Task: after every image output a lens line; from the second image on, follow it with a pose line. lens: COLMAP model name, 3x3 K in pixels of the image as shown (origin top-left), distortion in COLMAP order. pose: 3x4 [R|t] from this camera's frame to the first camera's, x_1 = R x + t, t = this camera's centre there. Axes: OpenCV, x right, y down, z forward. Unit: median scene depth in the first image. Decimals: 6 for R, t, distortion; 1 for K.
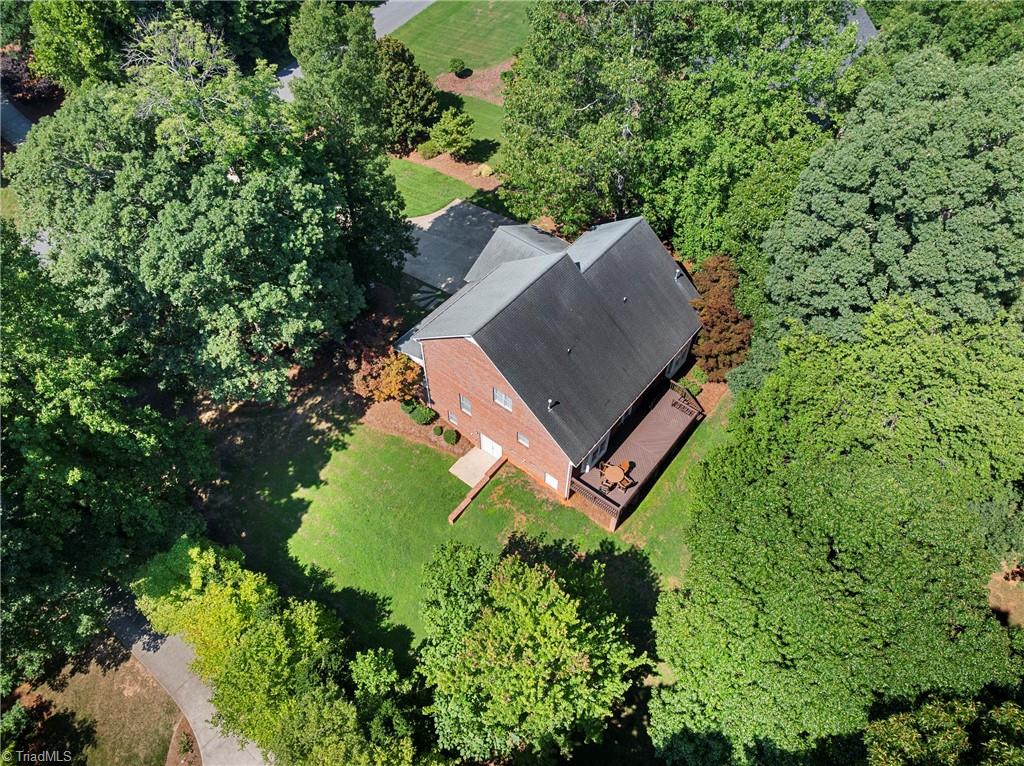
lens RADIAL K [[712.6, 0, 512.0], [0, 712.6, 383.0], [0, 0, 1]] dist [-0.052283, 0.027262]
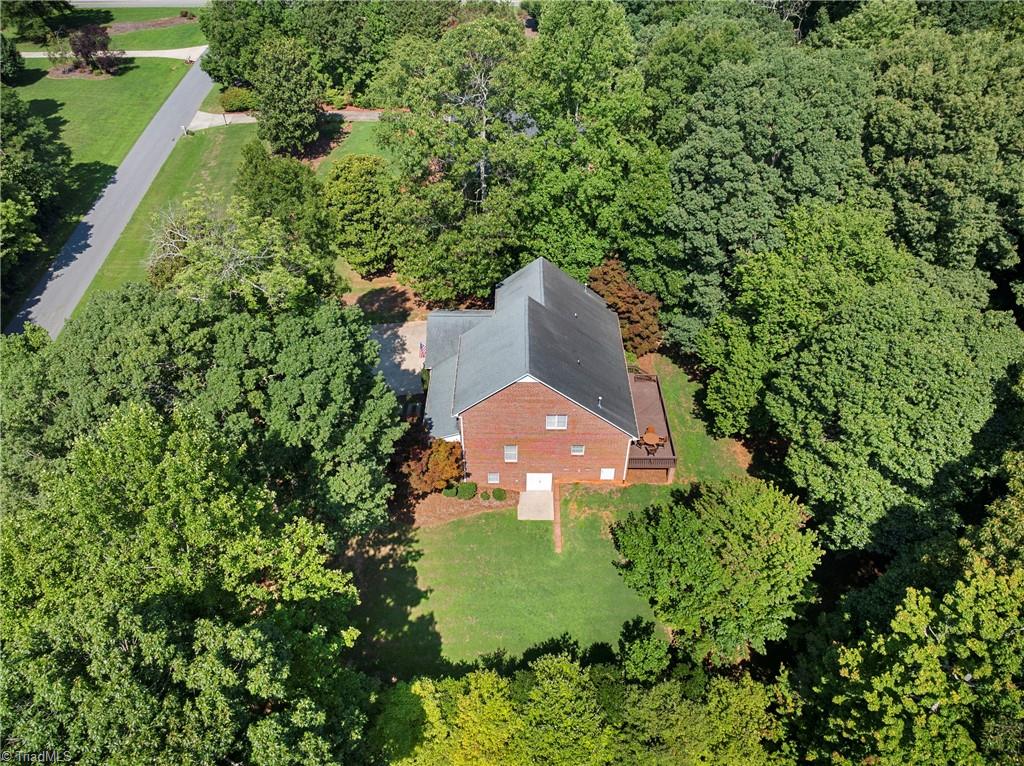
lens RADIAL K [[712.6, 0, 512.0], [0, 712.6, 383.0], [0, 0, 1]] dist [-0.052283, 0.027262]
pose [[0.784065, -0.407449, 0.468218, -0.561487], [0.487223, 0.871376, -0.057608, 0.000533], [-0.384521, 0.273295, 0.881733, 0.000889]]
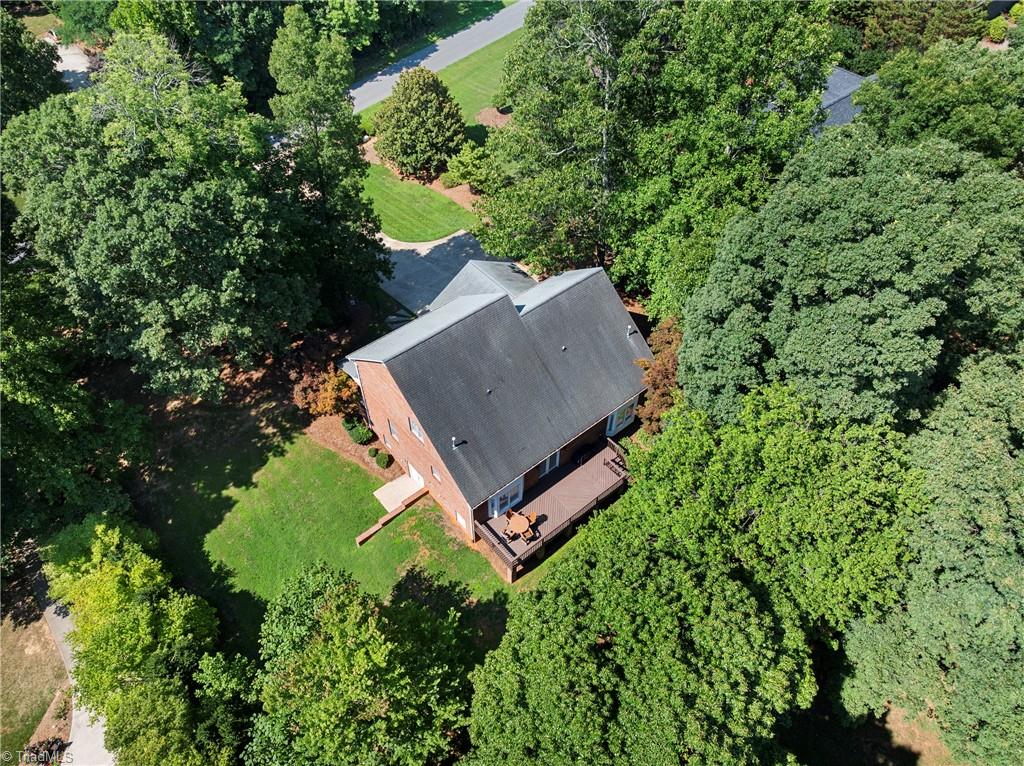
lens RADIAL K [[715.8, 0, 512.0], [0, 715.8, 383.0], [0, 0, 1]] dist [-0.059292, 0.032259]
pose [[0.980993, 0.143214, -0.130928, 0.231283], [-0.149276, 0.988078, -0.037666, -0.023933], [0.123973, 0.056495, 0.990676, 0.023038]]
